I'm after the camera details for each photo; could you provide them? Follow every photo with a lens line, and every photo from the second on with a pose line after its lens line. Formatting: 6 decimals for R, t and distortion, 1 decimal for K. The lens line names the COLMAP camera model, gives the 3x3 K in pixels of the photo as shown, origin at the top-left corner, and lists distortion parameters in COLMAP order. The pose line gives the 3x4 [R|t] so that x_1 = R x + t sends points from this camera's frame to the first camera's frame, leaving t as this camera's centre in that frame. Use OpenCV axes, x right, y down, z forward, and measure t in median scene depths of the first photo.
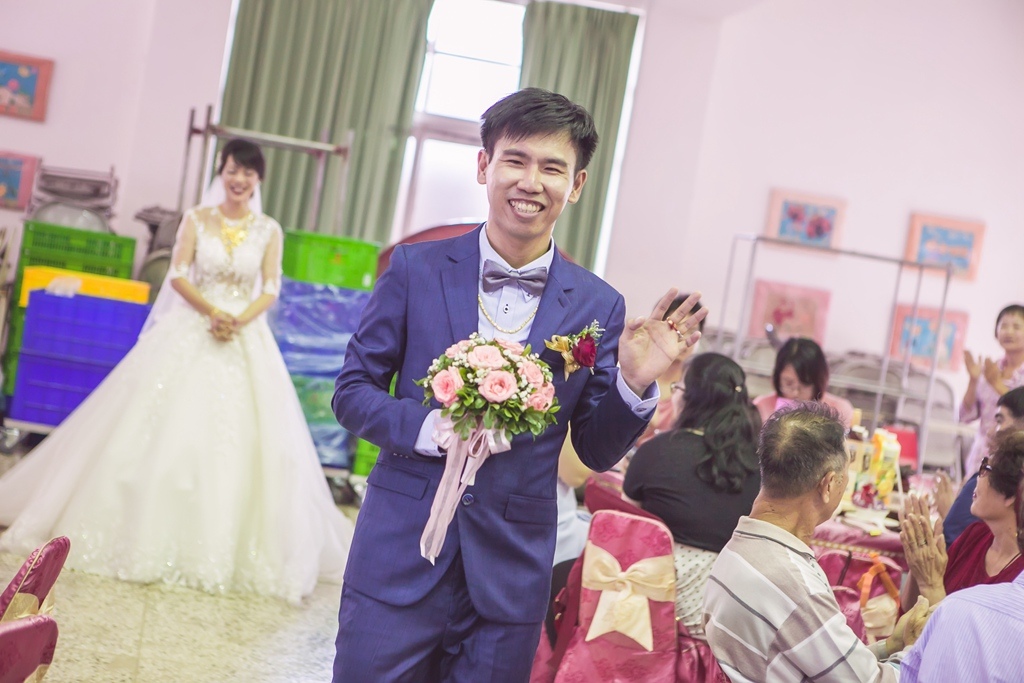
lens RADIAL K [[1999.2, 0, 512.0], [0, 1999.2, 341.5], [0, 0, 1]] dist [-0.094986, 0.594446]
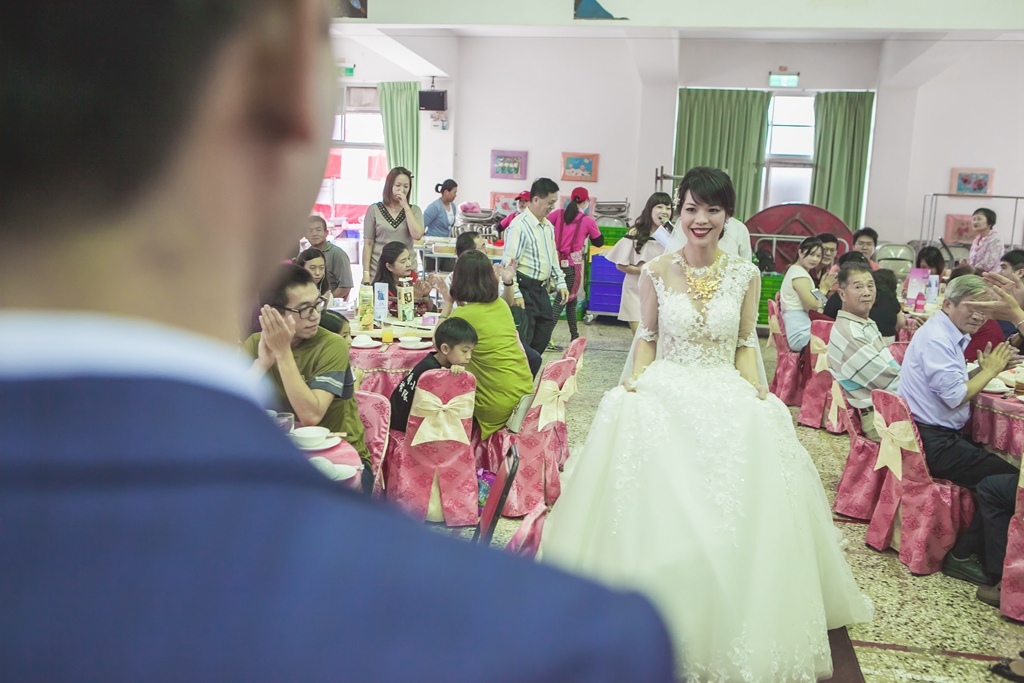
lens RADIAL K [[986.5, 0, 516.2], [0, 986.5, 330.3], [0, 0, 1]] dist [0.001616, 0.008233]
pose [[0.936921, -0.076075, -0.341162, 0.059315], [0.093931, 0.994924, 0.036105, 0.010492], [0.336684, -0.065874, 0.939311, -0.115249]]
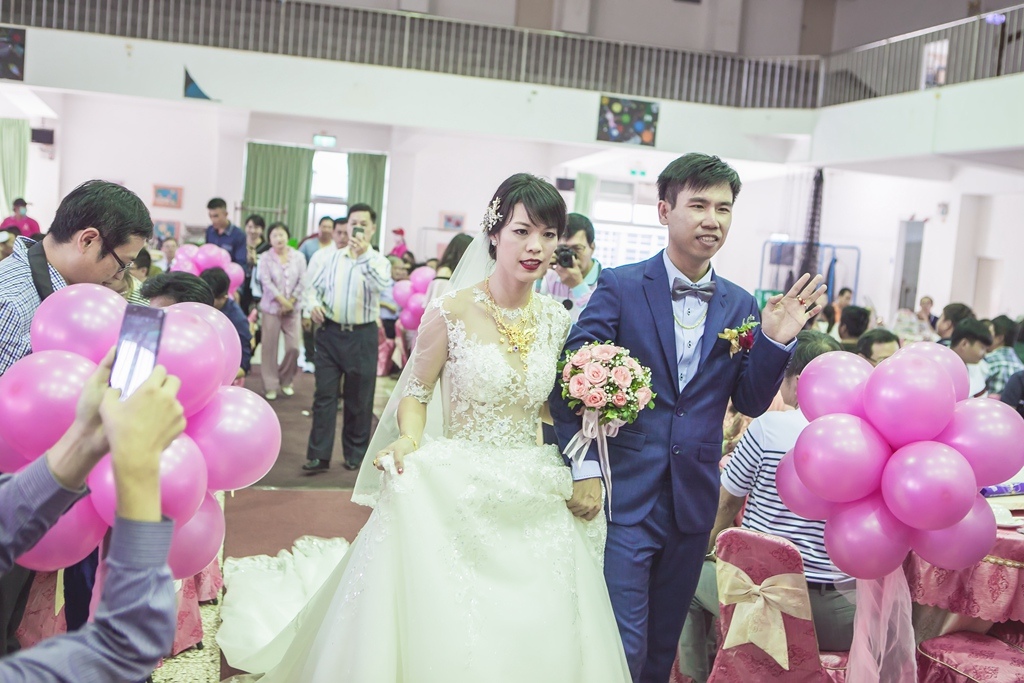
lens RADIAL K [[1183.2, 0, 512.0], [0, 1183.2, 341.5], [0, 0, 1]] dist [0.000757, 0.000237]
pose [[0.993149, -0.089813, 0.074759, 0.114305], [0.087428, 0.995570, 0.034598, 0.076899], [-0.077536, -0.027824, 0.996601, -0.906454]]
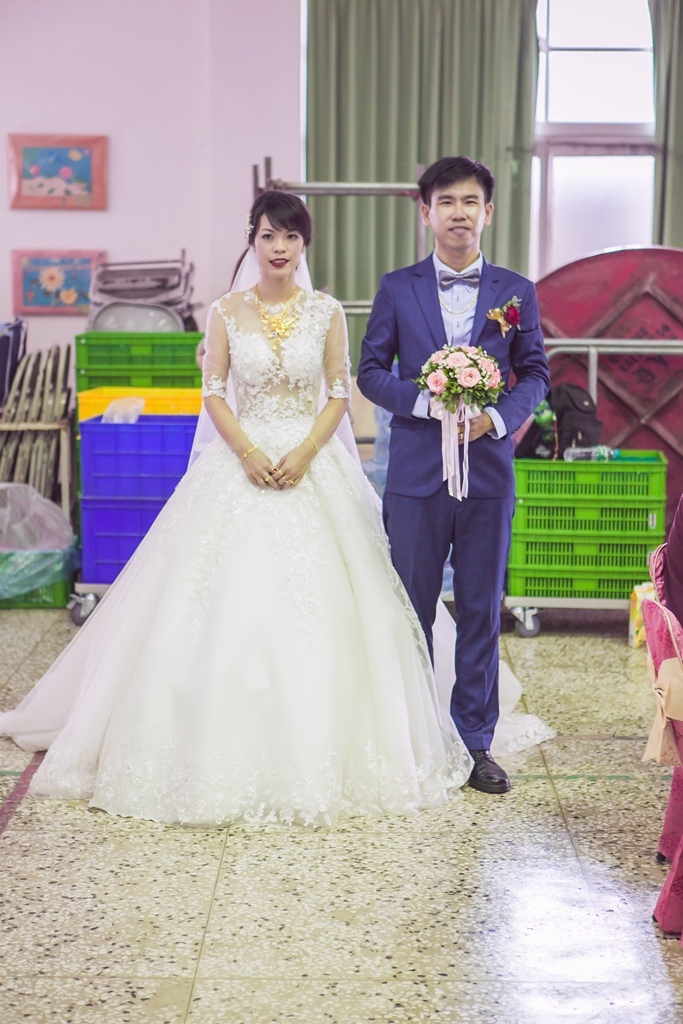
lens RADIAL K [[1999.2, 0, 341.5], [0, 1999.2, 512.0], [0, 0, 1]] dist [-0.094986, 0.594446]
pose [[0.973614, -0.133663, -0.184959, 0.005751], [0.146170, 0.987692, 0.055660, -0.017833], [0.175243, -0.081226, 0.981169, 0.202298]]
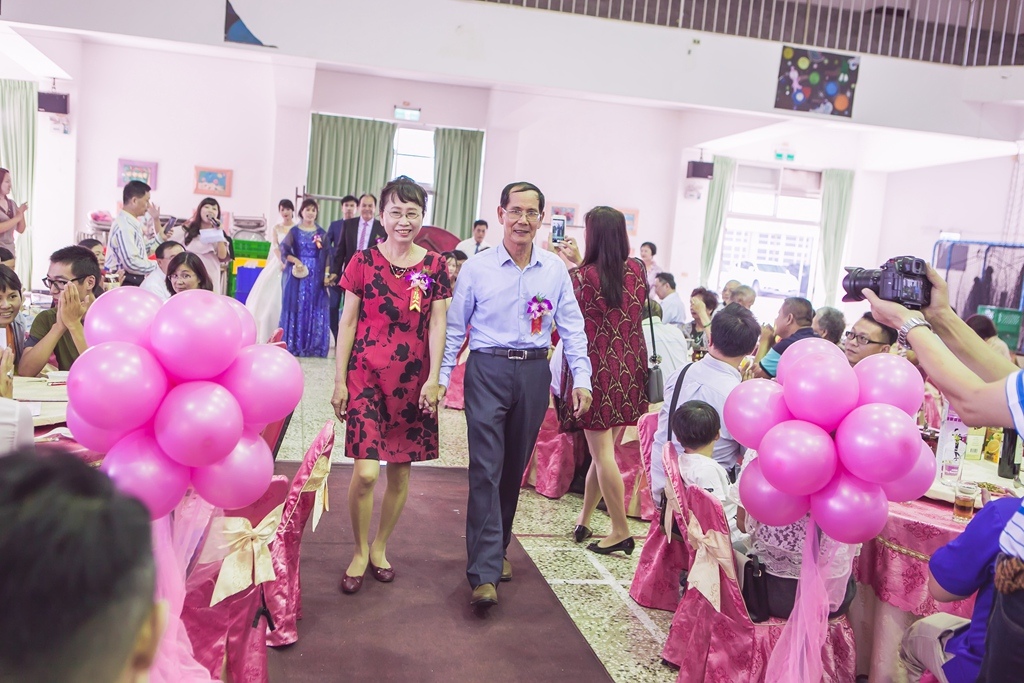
lens RADIAL K [[1015.9, 0, 512.0], [0, 1015.9, 341.5], [0, 0, 1]] dist [0.019221, 0.004760]
pose [[0.995447, -0.082417, 0.047881, 0.024857], [0.079709, 0.995247, 0.055944, 0.021043], [-0.052264, -0.051873, 0.997285, -0.252335]]
